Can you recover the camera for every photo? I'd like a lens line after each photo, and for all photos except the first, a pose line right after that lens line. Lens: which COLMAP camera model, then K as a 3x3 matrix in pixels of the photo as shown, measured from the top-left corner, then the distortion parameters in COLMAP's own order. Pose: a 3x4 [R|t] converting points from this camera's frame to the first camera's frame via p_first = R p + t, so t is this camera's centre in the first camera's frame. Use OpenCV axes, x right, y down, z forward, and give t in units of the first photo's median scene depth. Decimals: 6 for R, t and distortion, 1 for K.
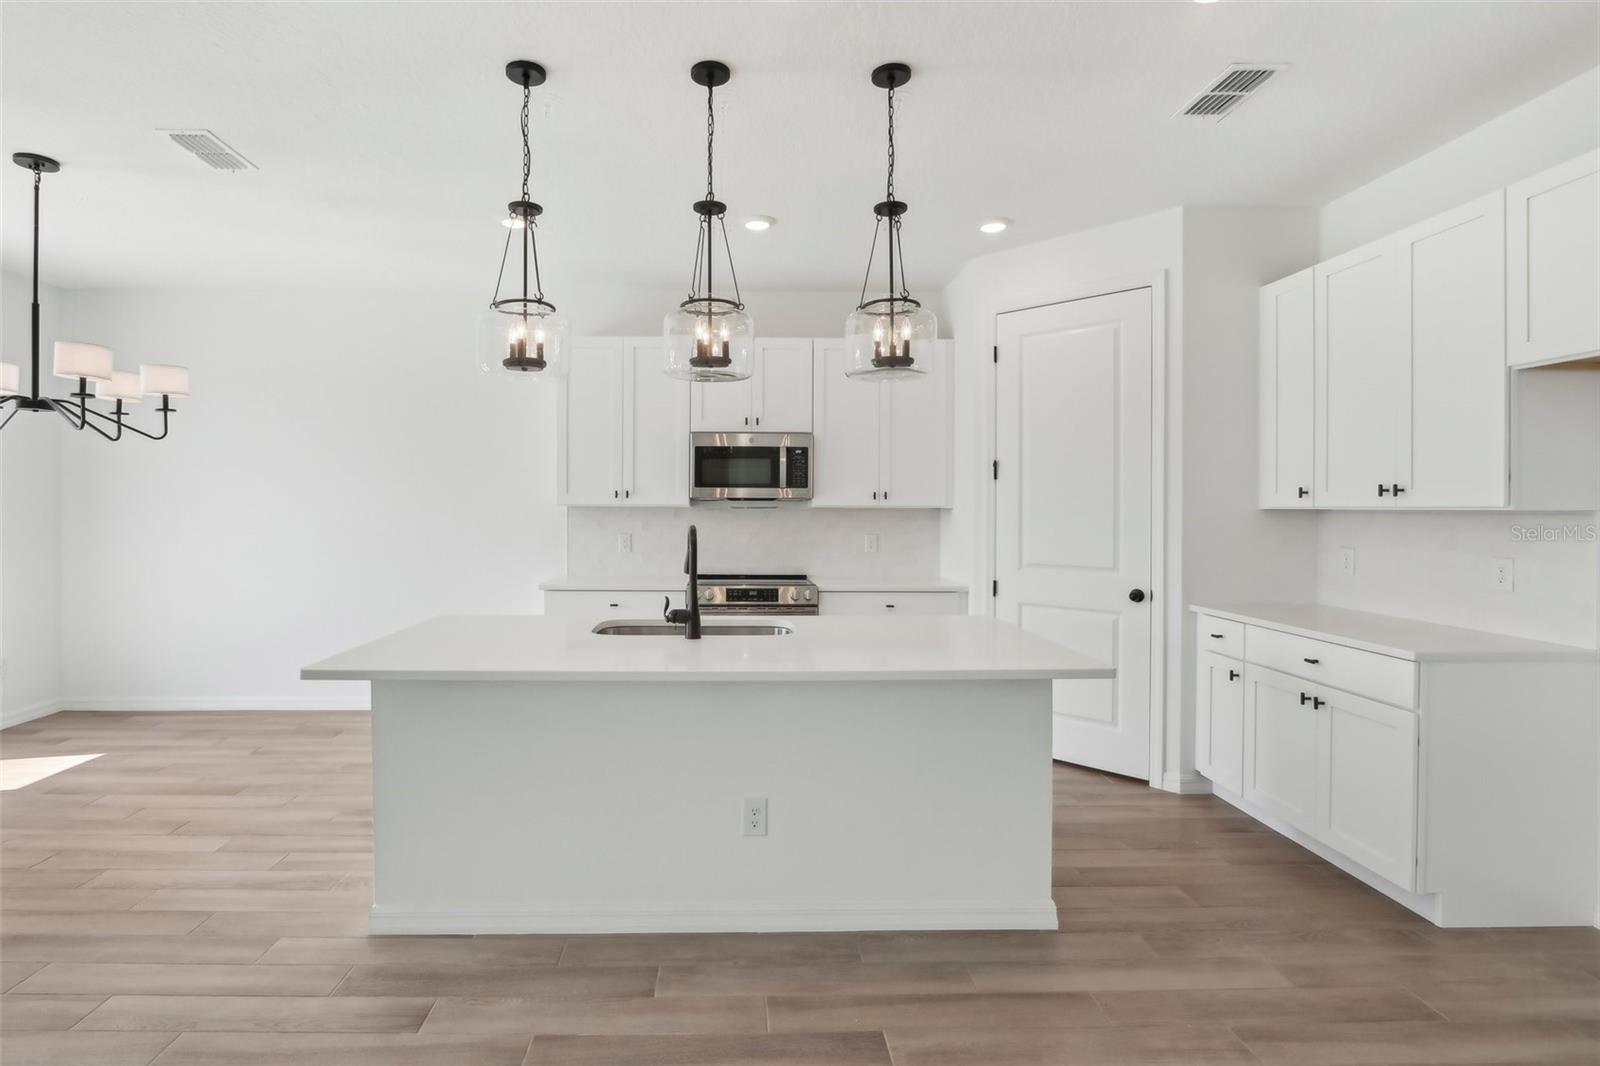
lens RADIAL K [[773.7, 0, 742.7], [0, 773.7, 510.4], [0, 0, 1]] dist [-0.014628, 0.000936]
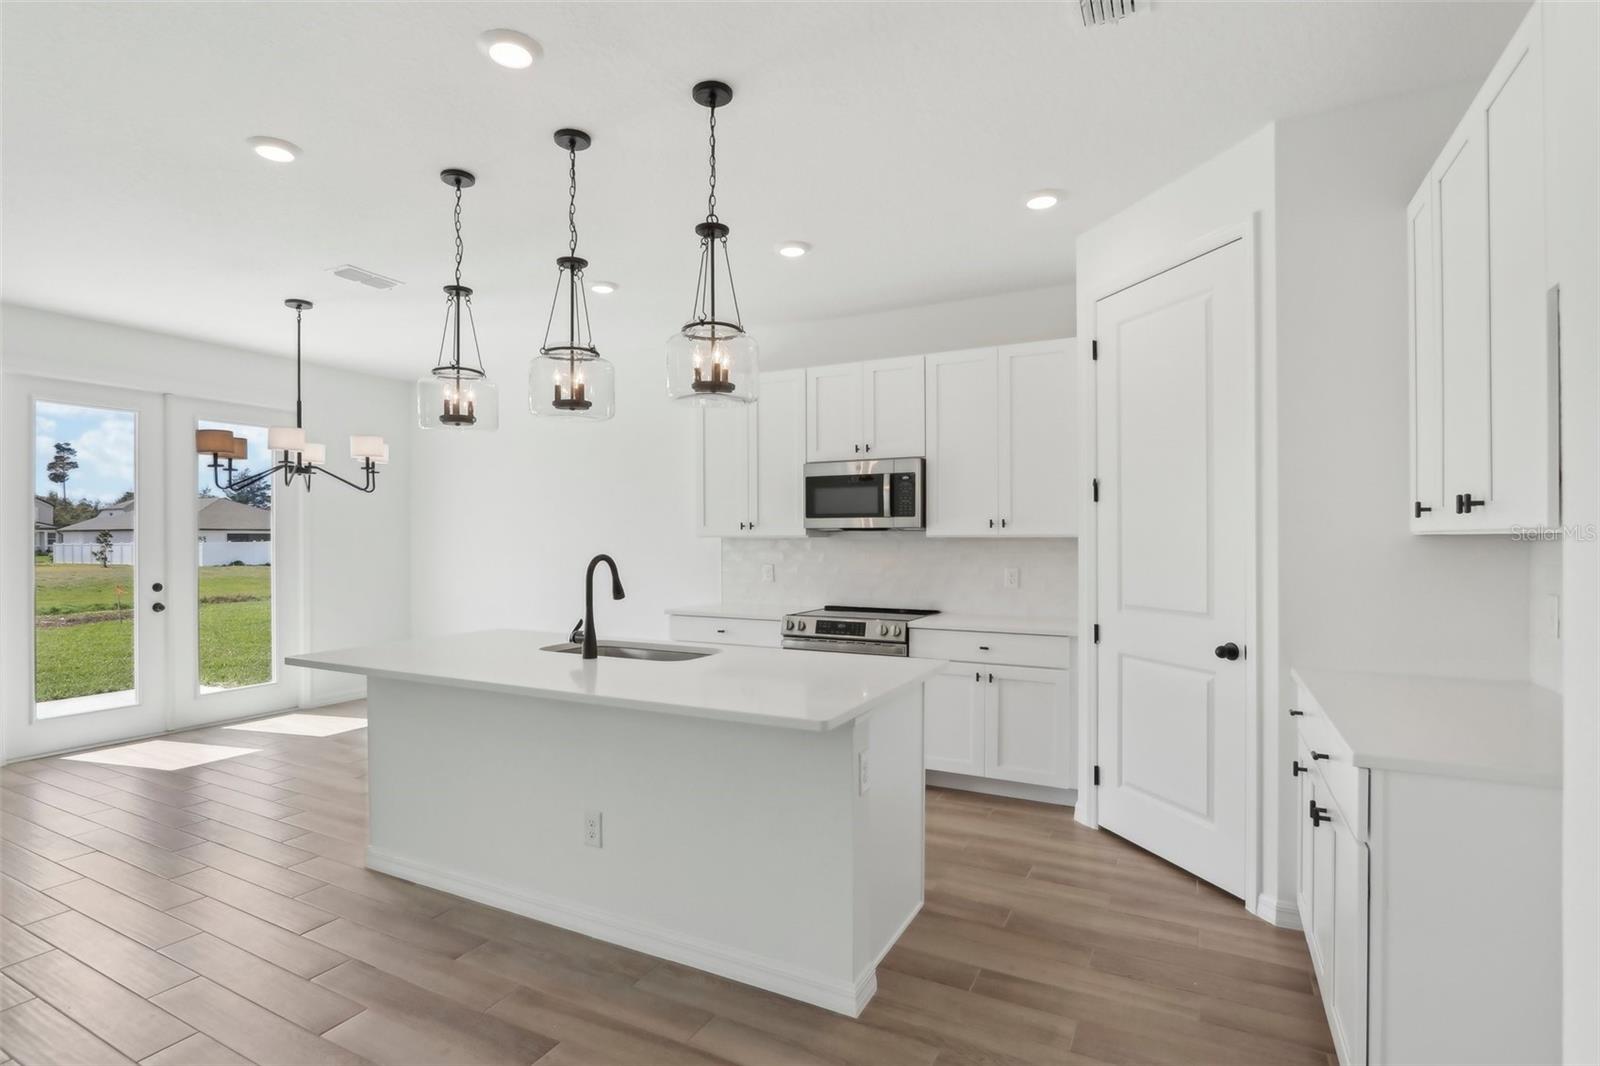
lens RADIAL K [[790.0, 0, 778.2], [0, 790.0, 539.5], [0, 0, 1]] dist [-0.011535, 0.000116]
pose [[0.872474, -0.005758, -0.488627, 0.505416], [0.003949, 0.999981, -0.004733, 0.003206], [0.488645, 0.002199, 0.872480, 0.114746]]
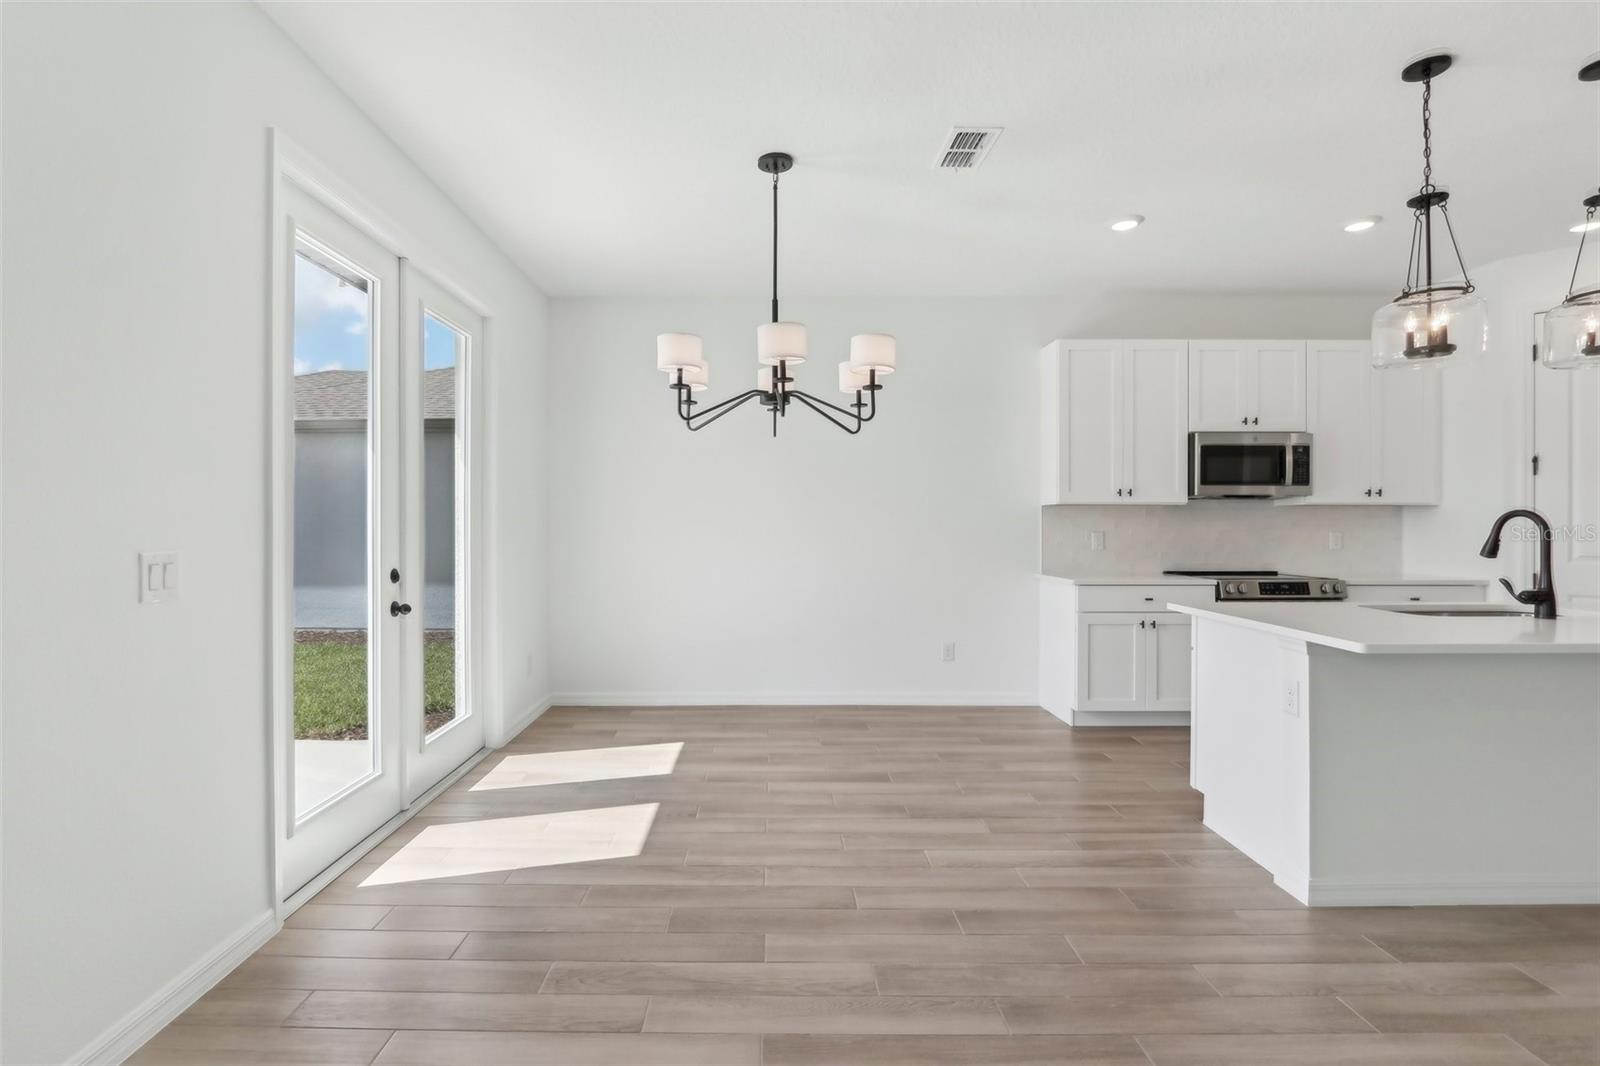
lens RADIAL K [[747.2, 0, 771.0], [0, 747.2, 526.2], [0, 0, 1]] dist [-0.012392, 0.000550]
pose [[0.999750, -0.004760, -0.021868, -0.761641], [0.004780, 0.999988, 0.000843, 0.026123], [0.021864, -0.000947, 0.999761, -0.000926]]
